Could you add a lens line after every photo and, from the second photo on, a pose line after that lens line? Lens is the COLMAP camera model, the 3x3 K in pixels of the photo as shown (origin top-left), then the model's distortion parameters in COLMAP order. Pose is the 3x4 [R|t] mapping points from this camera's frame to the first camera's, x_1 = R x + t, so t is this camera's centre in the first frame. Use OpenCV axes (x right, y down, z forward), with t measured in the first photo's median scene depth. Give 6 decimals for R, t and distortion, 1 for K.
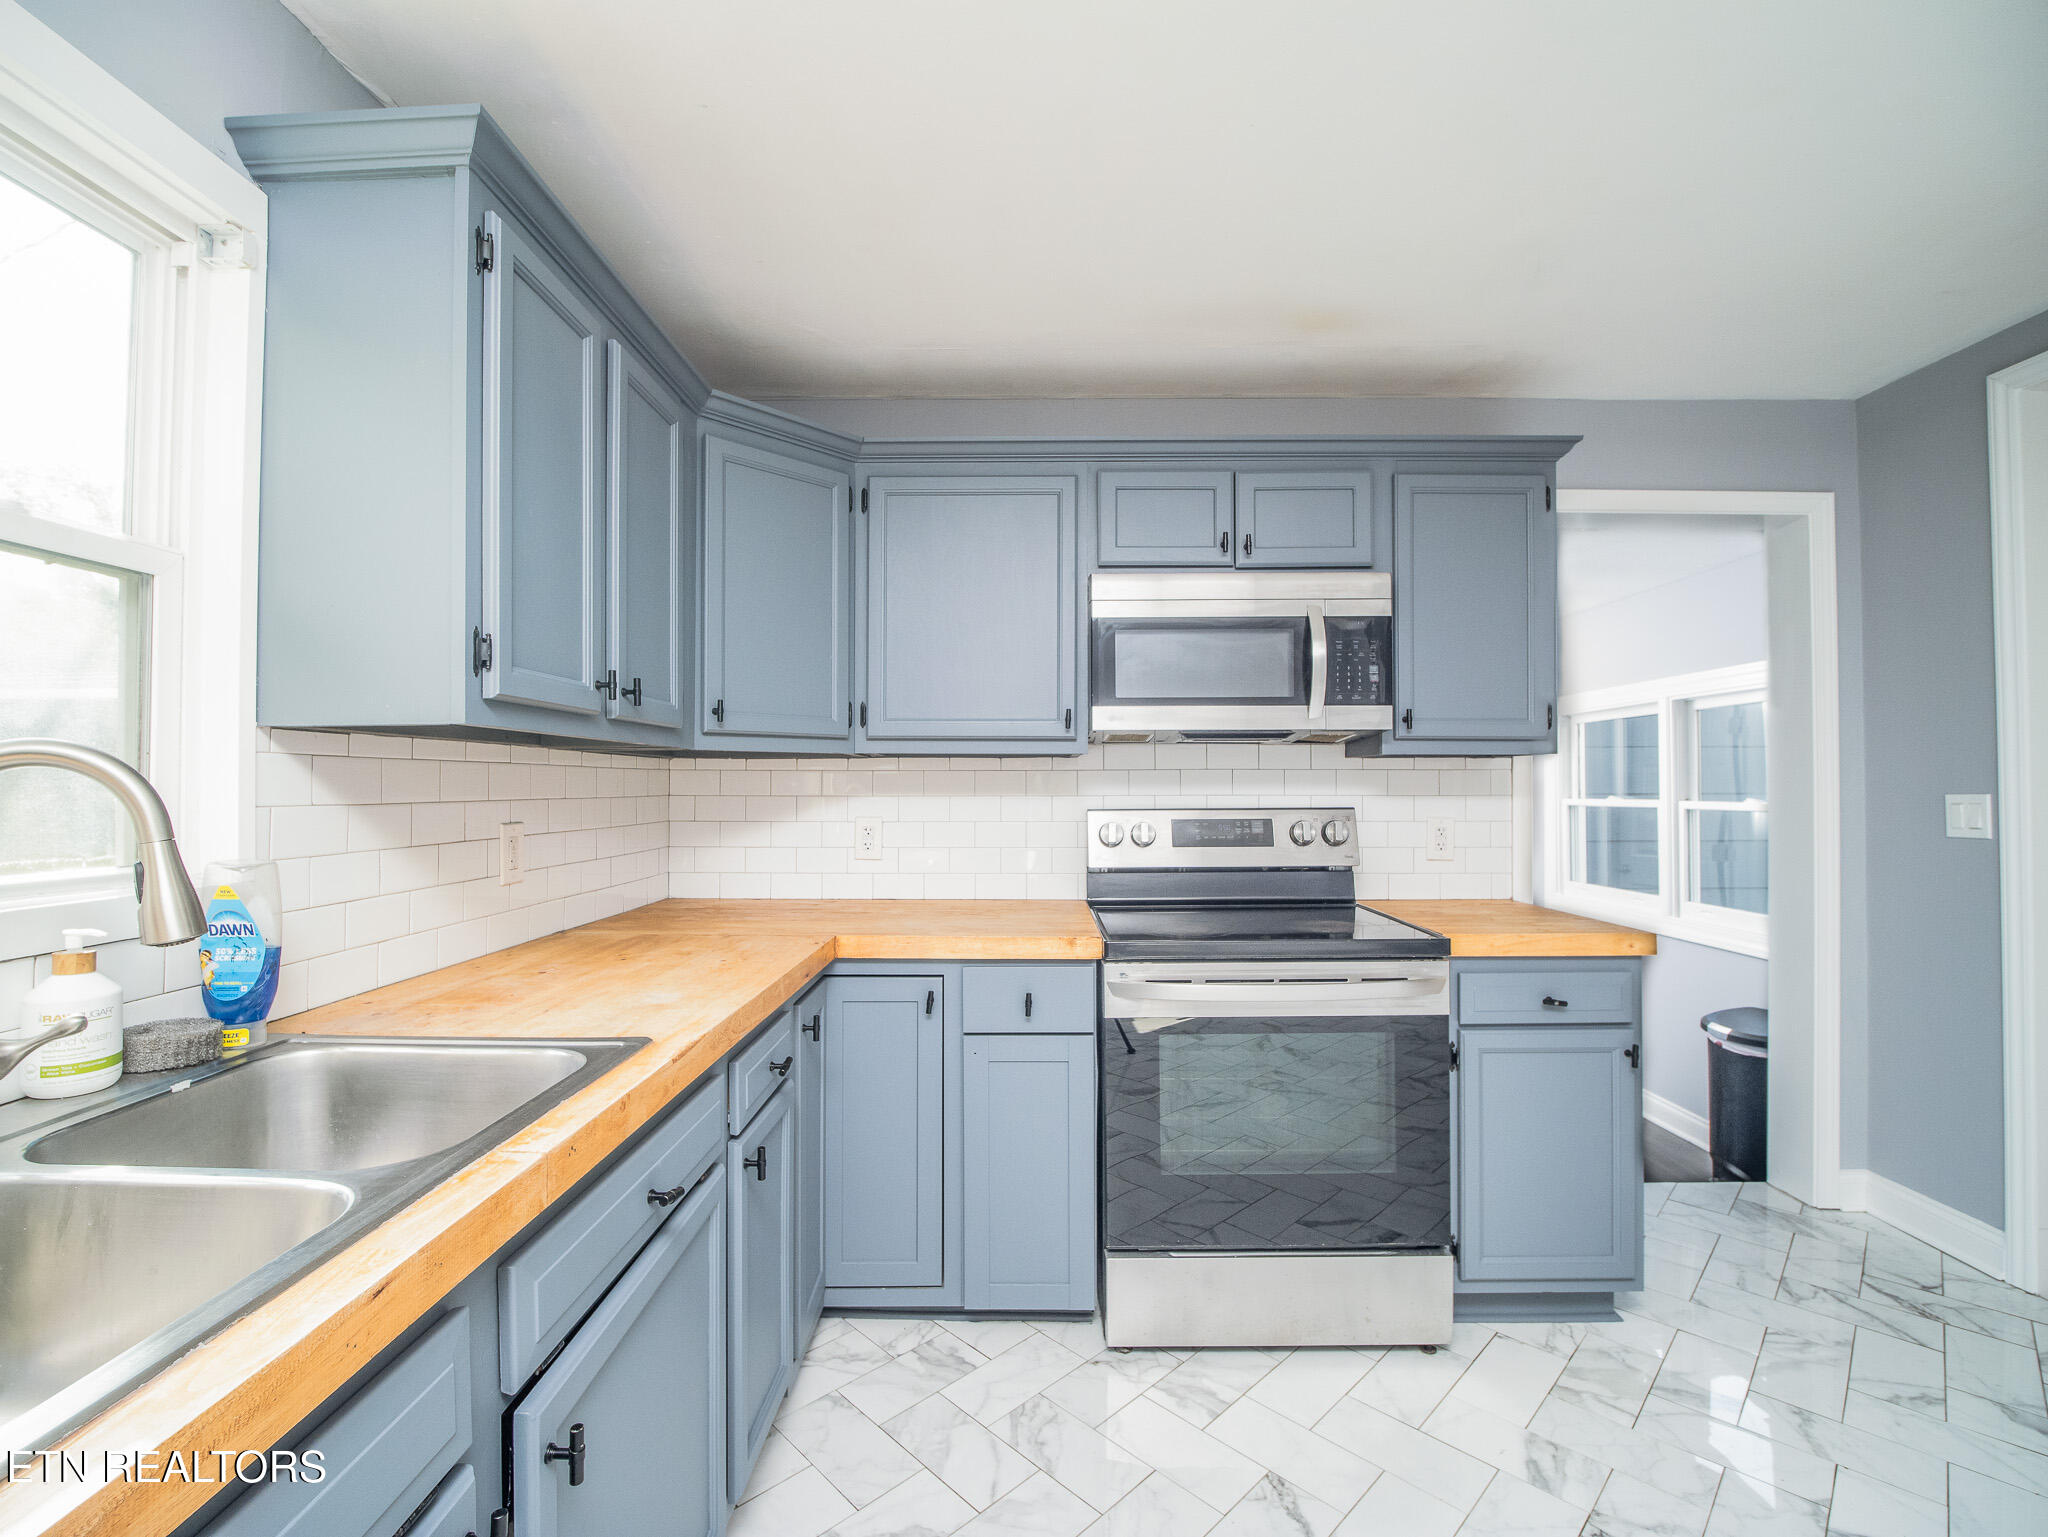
lens RADIAL K [[914.4, 0, 1023.4], [0, 914.4, 771.9], [0, 0, 1]] dist [-0.015752, -0.002991]
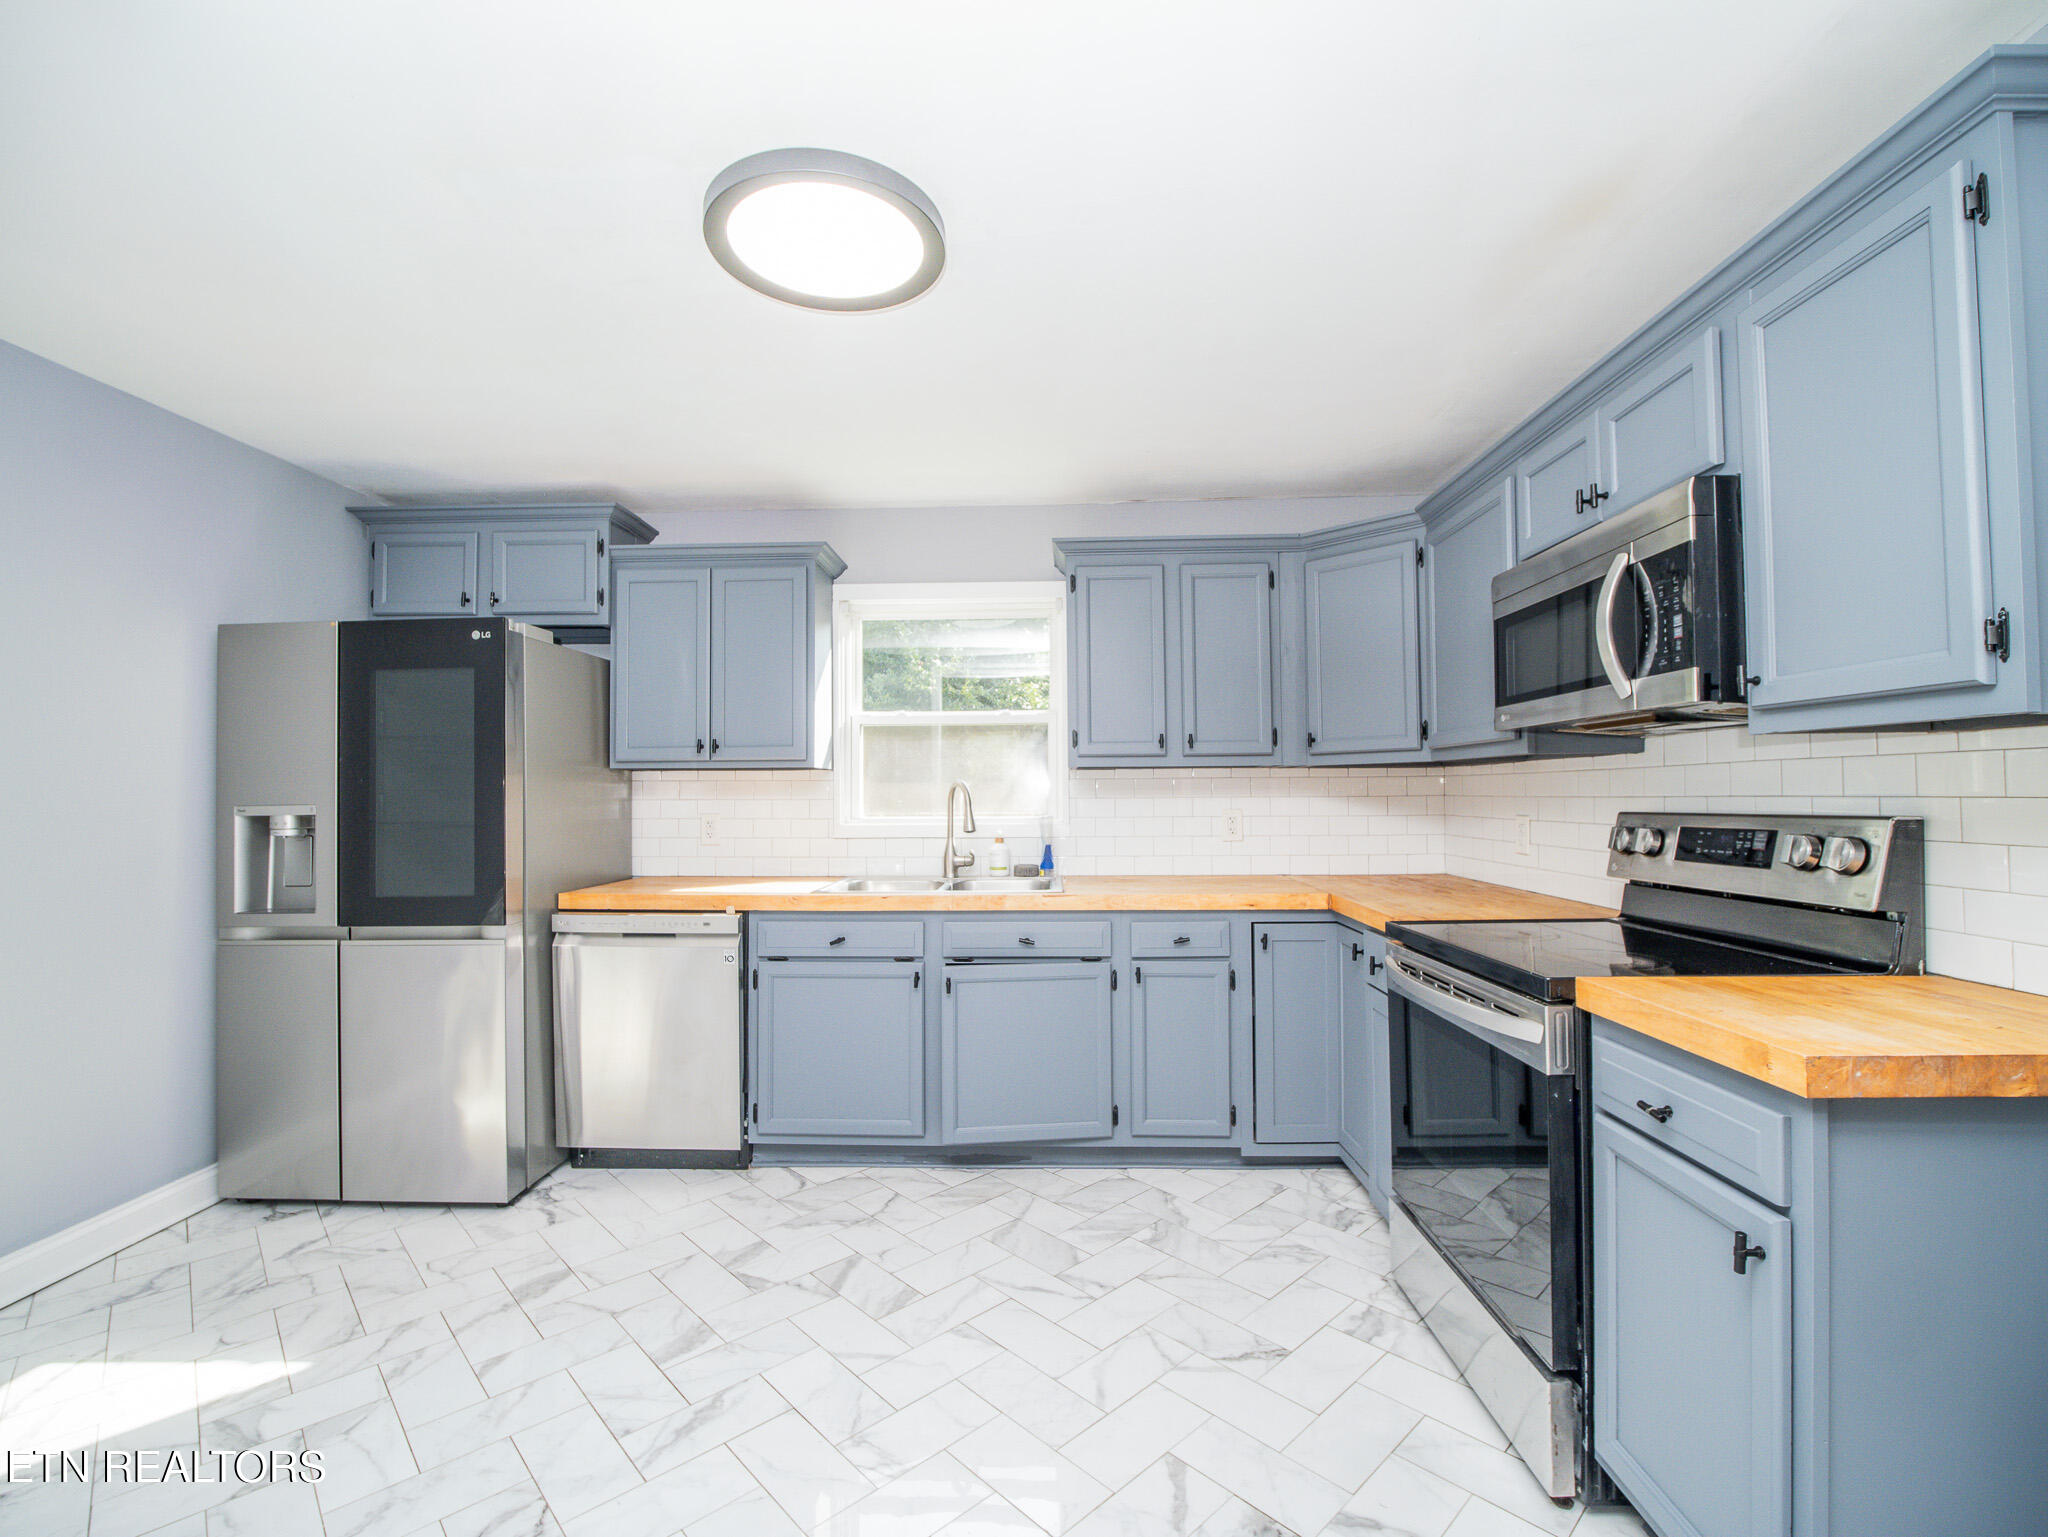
lens RADIAL K [[914.4, 0, 1023.4], [0, 914.4, 771.9], [0, 0, 1]] dist [-0.015752, -0.002991]
pose [[-0.021047, -0.024068, -0.999489, 1.223316], [0.020785, 0.999484, -0.024506, 0.014940], [0.999562, -0.021290, -0.020536, 0.550629]]
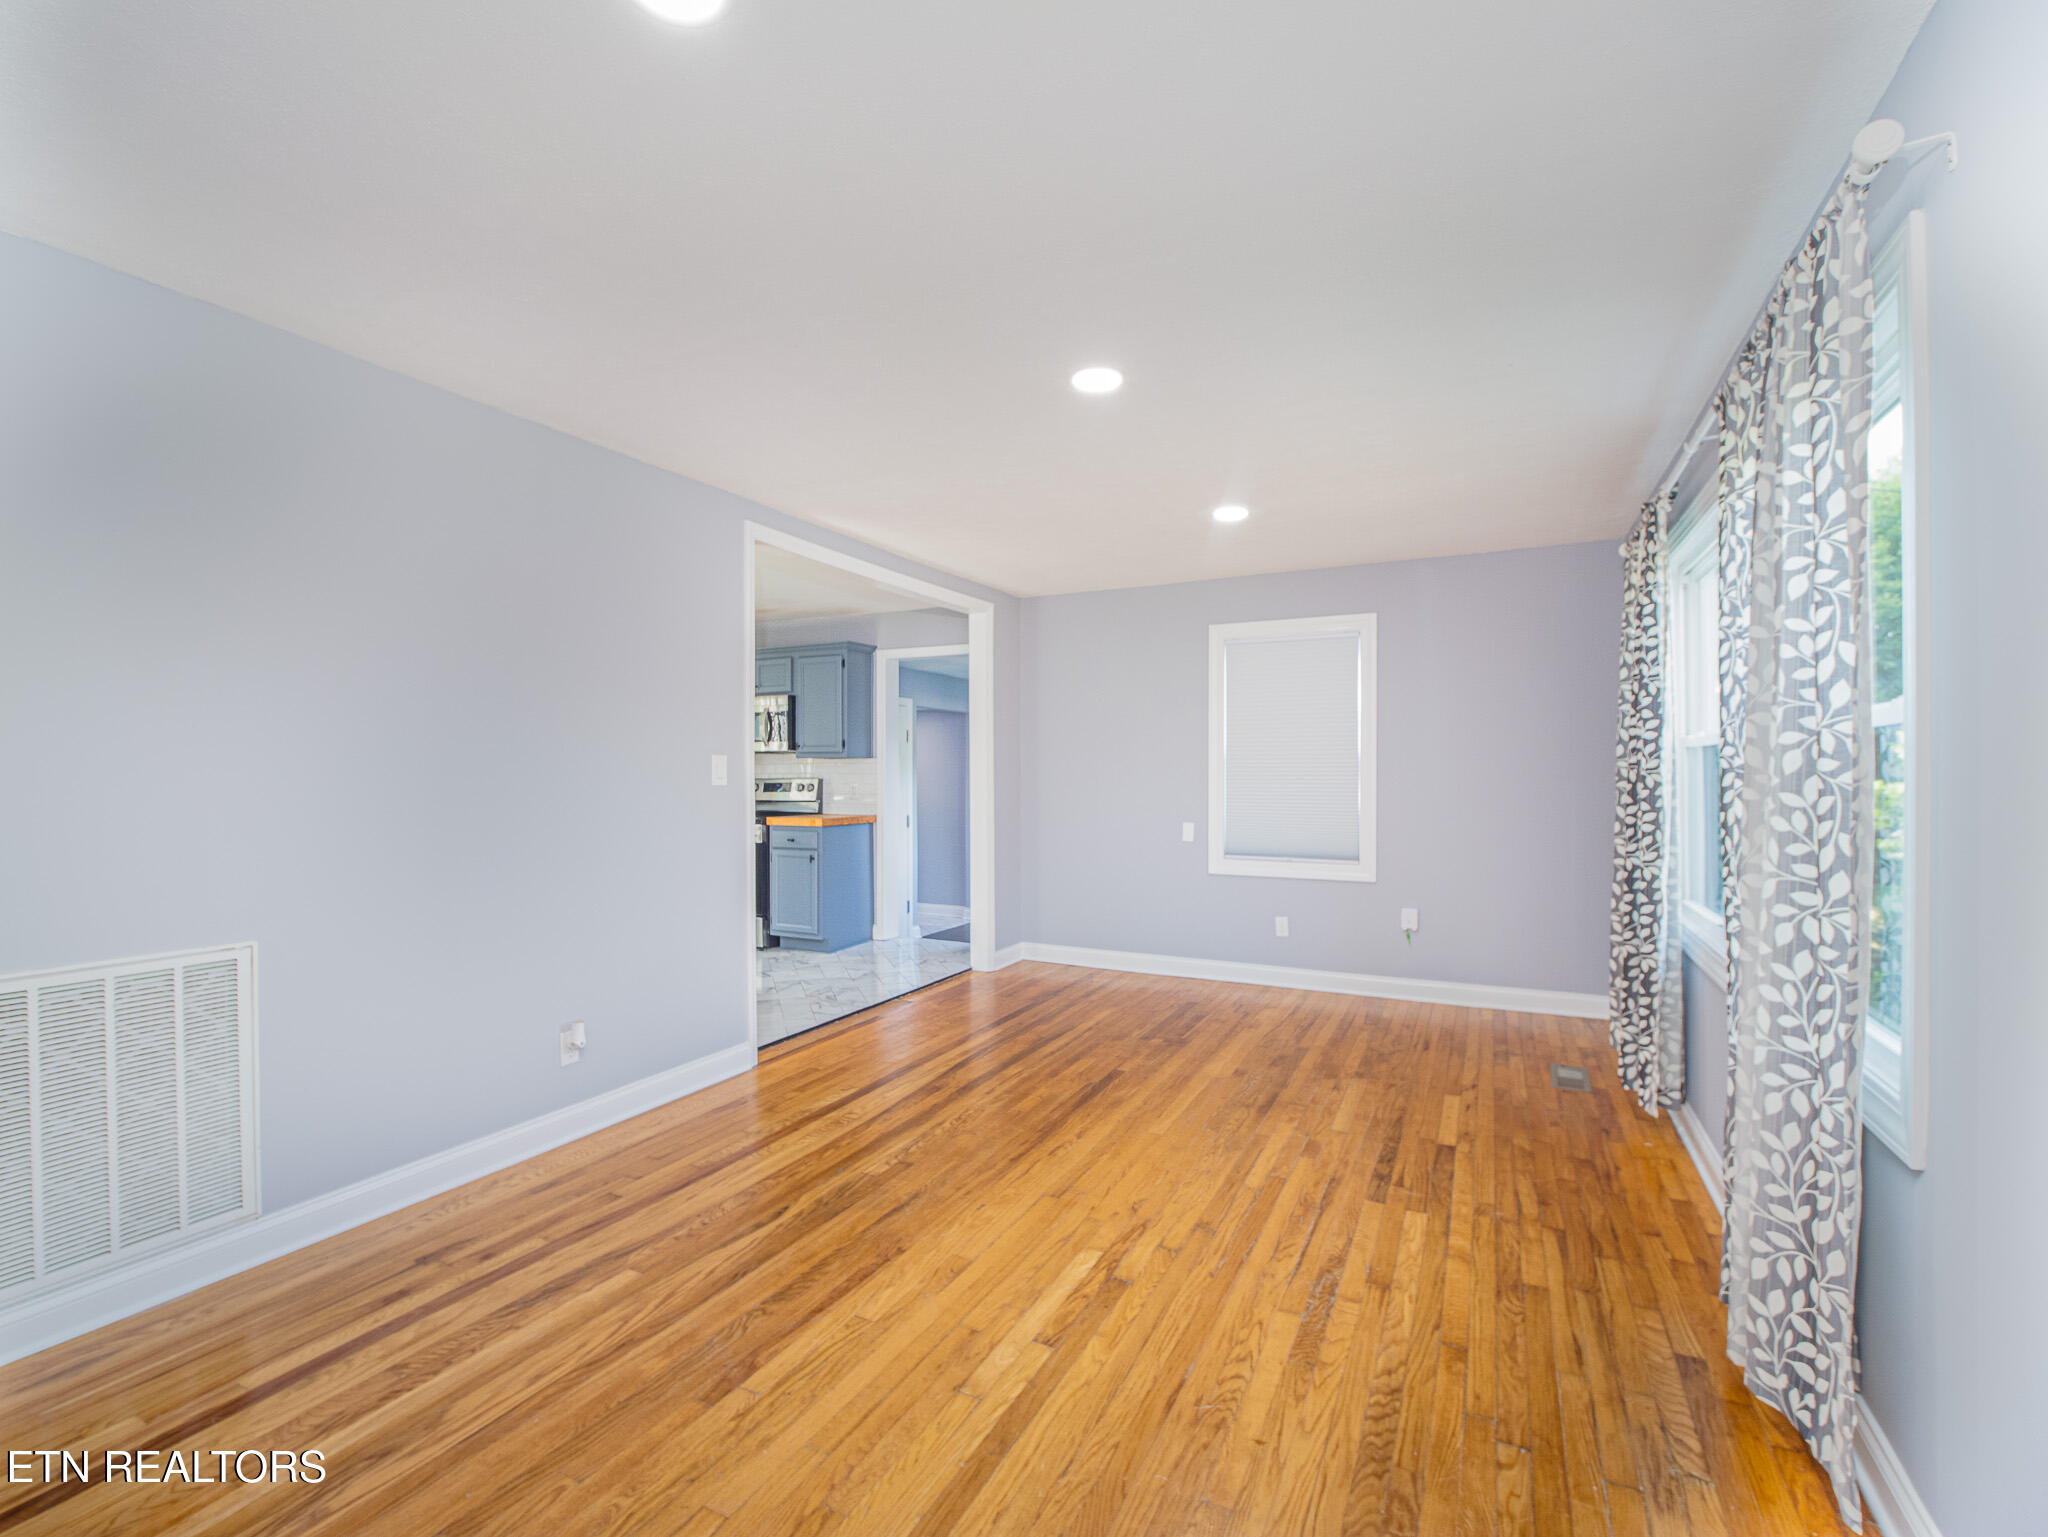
lens RADIAL K [[914.4, 0, 1023.4], [0, 914.4, 771.9], [0, 0, 1]] dist [-0.015752, -0.002991]
pose [[0.896298, -0.001252, -0.443450, 2.587110], [0.007623, 0.999892, 0.012586, -0.008120], [0.443386, -0.014661, 0.896211, -1.370827]]
